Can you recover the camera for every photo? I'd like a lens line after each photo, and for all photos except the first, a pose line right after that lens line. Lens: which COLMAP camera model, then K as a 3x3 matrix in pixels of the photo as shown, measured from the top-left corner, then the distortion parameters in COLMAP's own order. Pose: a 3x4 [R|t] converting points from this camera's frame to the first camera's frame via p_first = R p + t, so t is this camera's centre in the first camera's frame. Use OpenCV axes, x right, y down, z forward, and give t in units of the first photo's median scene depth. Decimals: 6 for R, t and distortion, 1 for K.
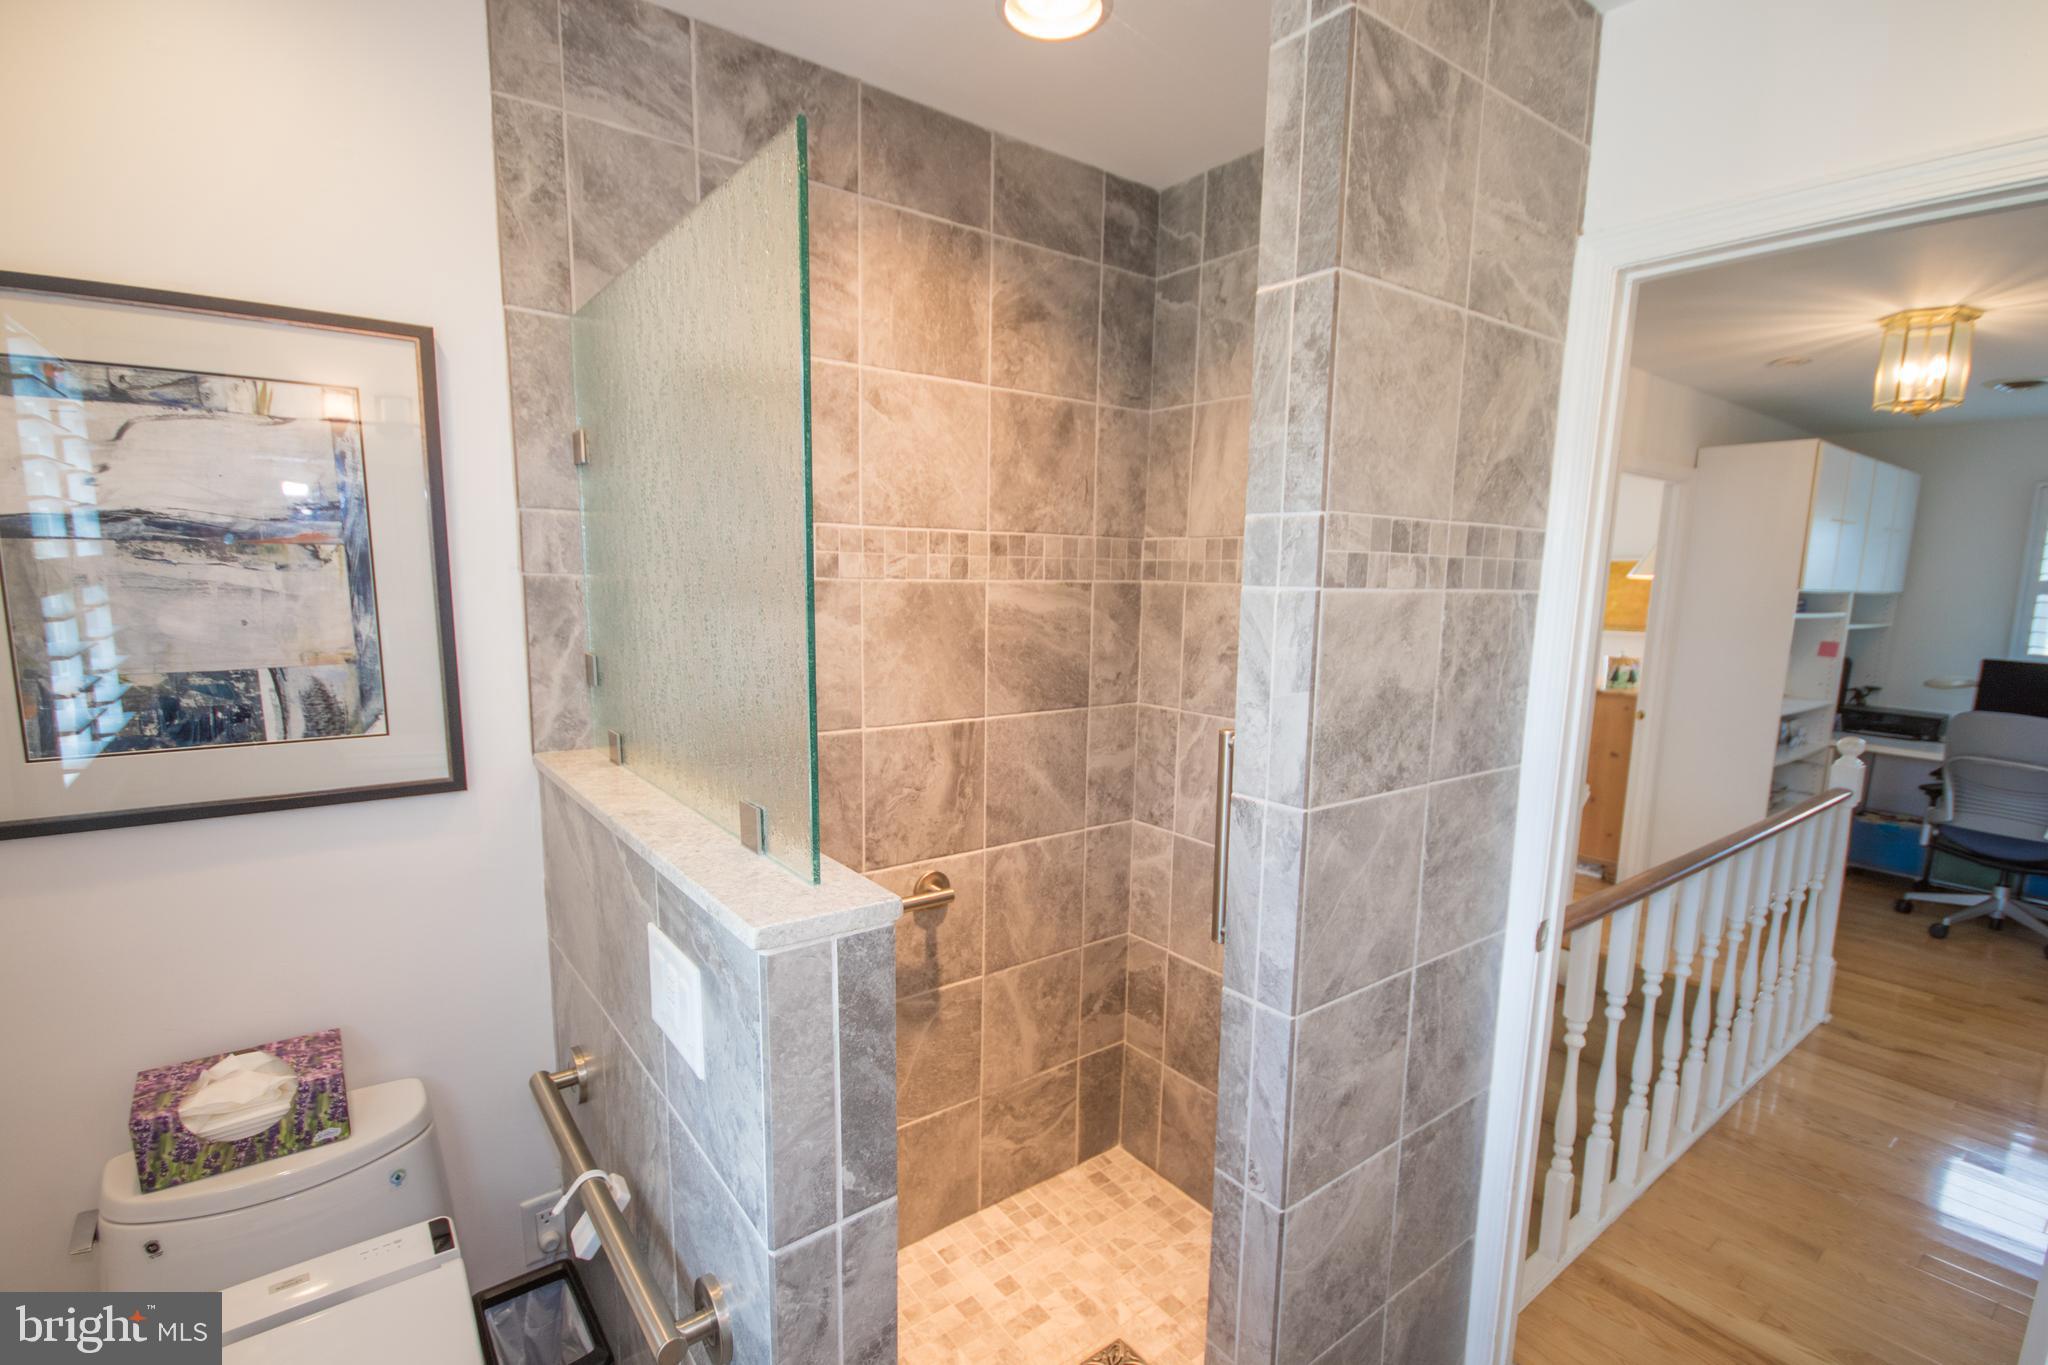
lens RADIAL K [[933.8, 0, 1024.0], [0, 933.8, 722.2], [0, 0, 1]] dist [0.001370, -0.007655]
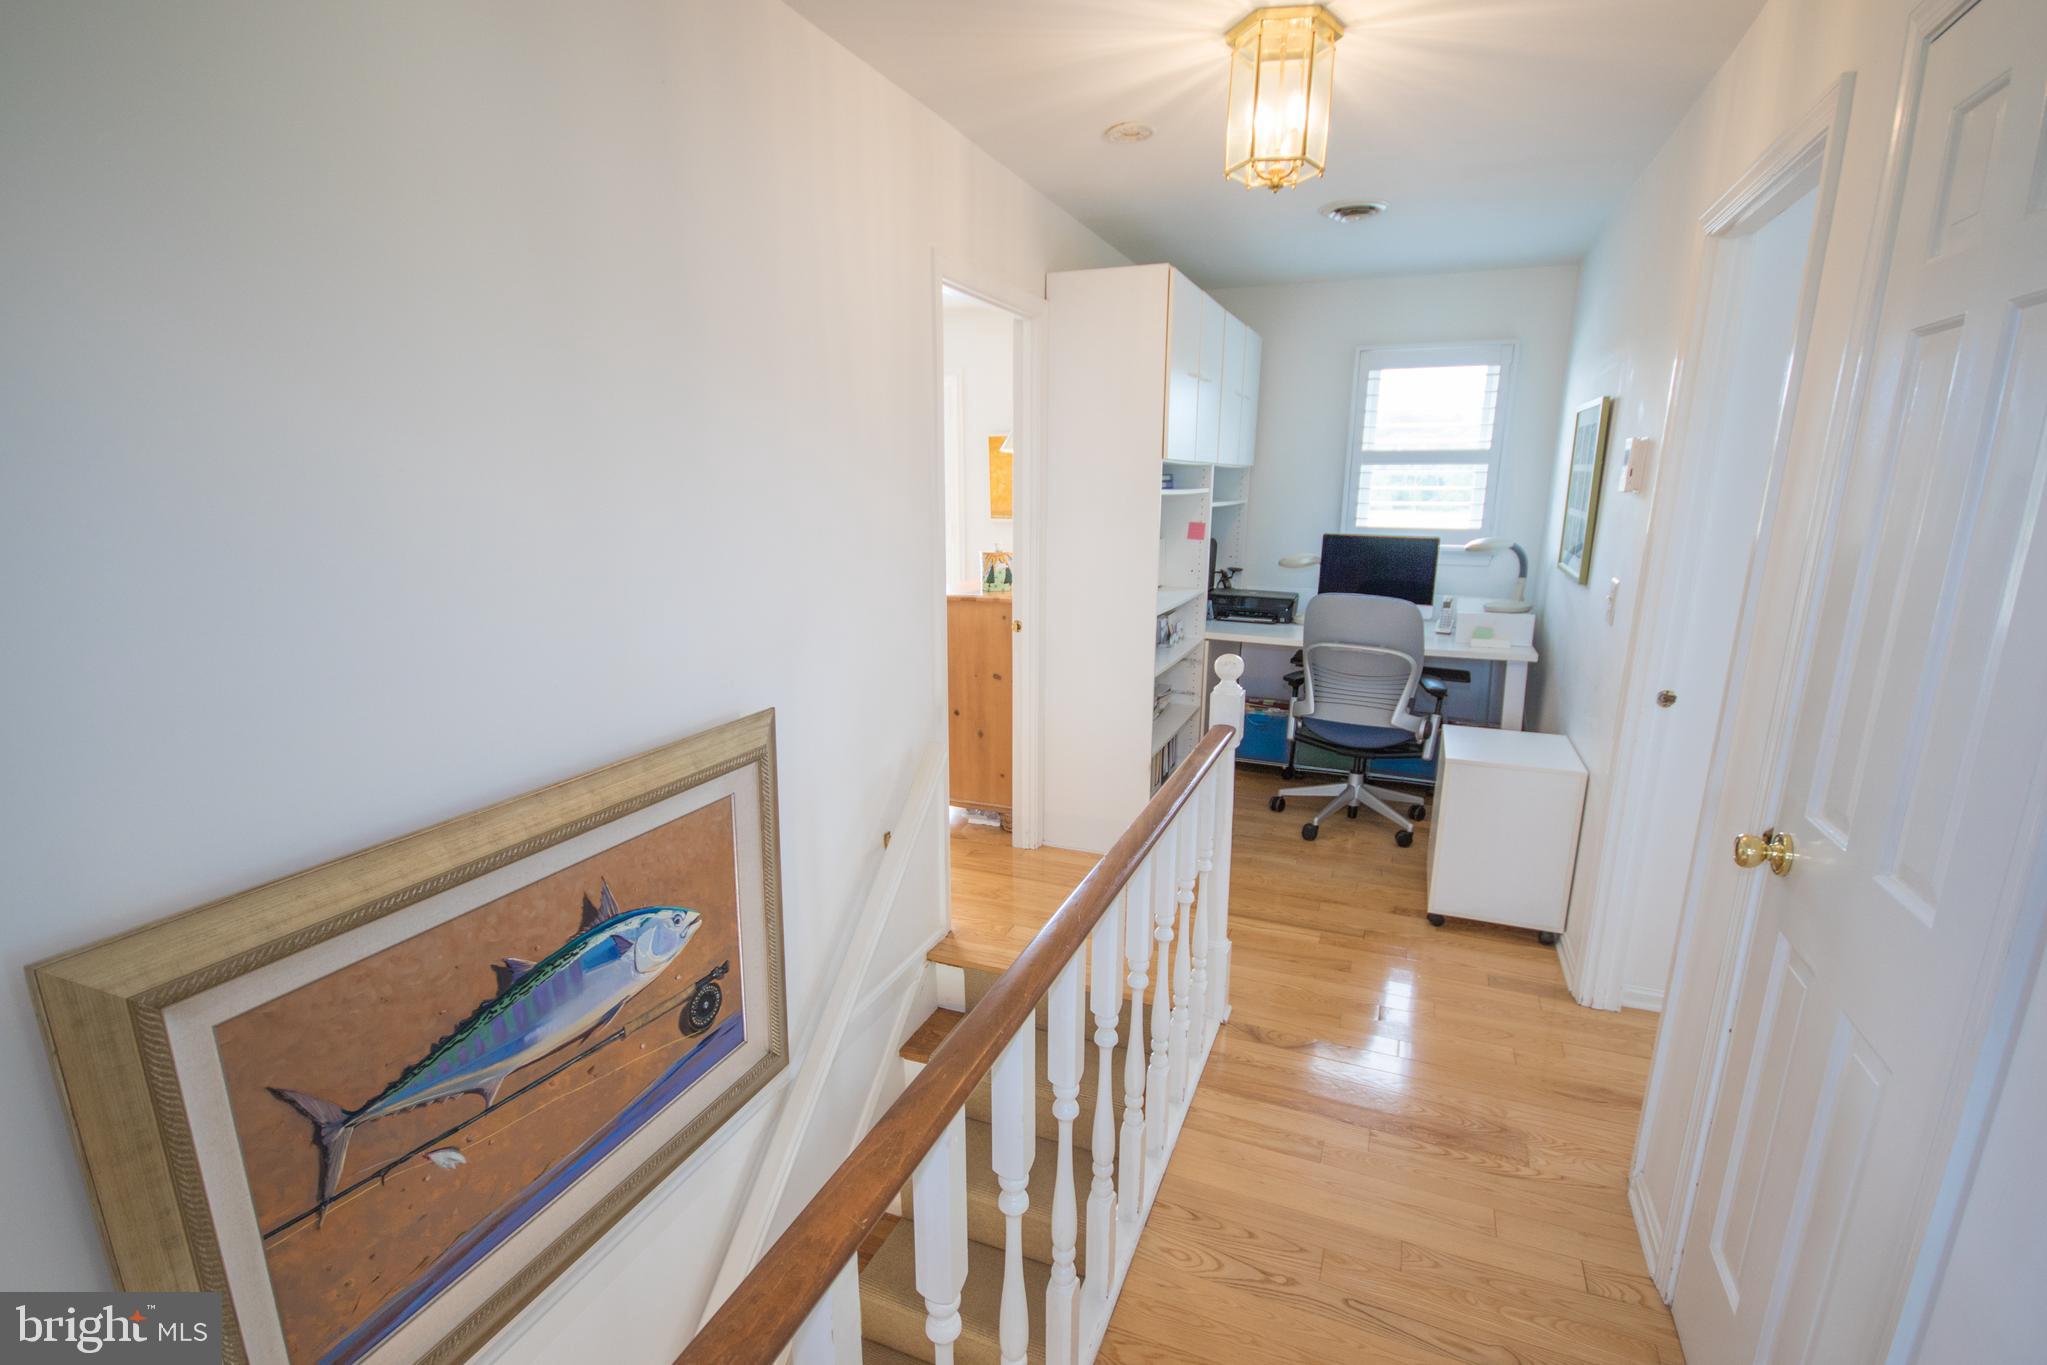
lens RADIAL K [[967.0, 0, 1020.8], [0, 967.0, 714.6], [0, 0, 1]] dist [0.000674, -0.000616]
pose [[0.859365, -0.137201, 0.492612, 0.246815], [0.088988, 0.988760, 0.120145, -0.031570], [-0.503559, -0.059412, 0.861915, 0.284355]]
